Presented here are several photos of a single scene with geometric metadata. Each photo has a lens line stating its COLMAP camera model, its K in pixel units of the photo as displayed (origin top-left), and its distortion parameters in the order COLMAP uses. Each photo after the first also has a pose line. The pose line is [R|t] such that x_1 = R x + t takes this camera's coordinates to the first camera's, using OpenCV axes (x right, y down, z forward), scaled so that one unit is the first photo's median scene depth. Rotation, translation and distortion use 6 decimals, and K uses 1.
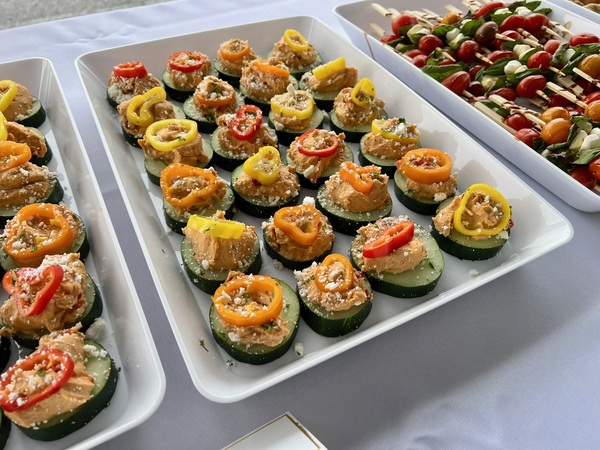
lens RADIAL K [[468.3, 0, 300.0], [0, 468.3, 225.0], [0, 0, 1]] dist [0.046384, -0.060687]
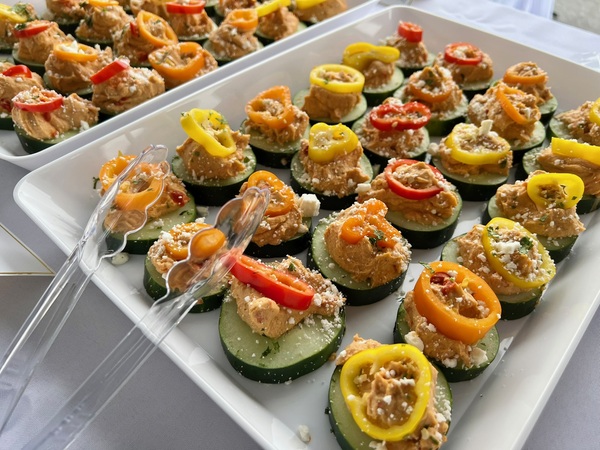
lens RADIAL K [[468.3, 0, 300.0], [0, 468.3, 225.0], [0, 0, 1]] dist [0.046384, -0.060687]
pose [[0.366321, 0.656017, -0.659886, 0.571337], [-0.707079, 0.657252, 0.260879, -0.219922], [0.604853, 0.371026, 0.704622, 0.461498]]
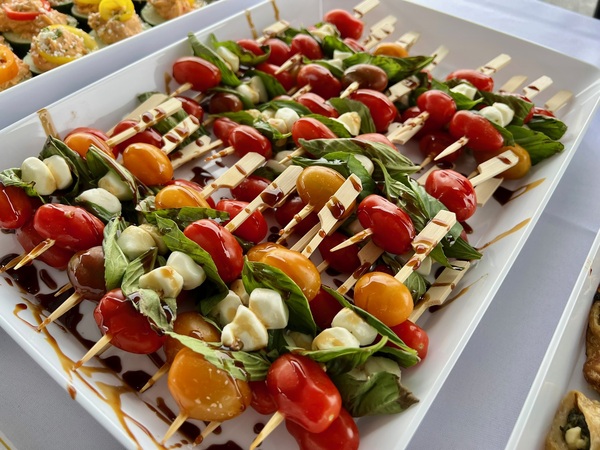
lens RADIAL K [[468.3, 0, 300.0], [0, 468.3, 225.0], [0, 0, 1]] dist [0.046384, -0.060687]
pose [[0.403132, 0.681775, -0.610465, 1.357325], [-0.692168, 0.663531, 0.283955, -0.631433], [0.598656, 0.308073, 0.739393, 0.857625]]
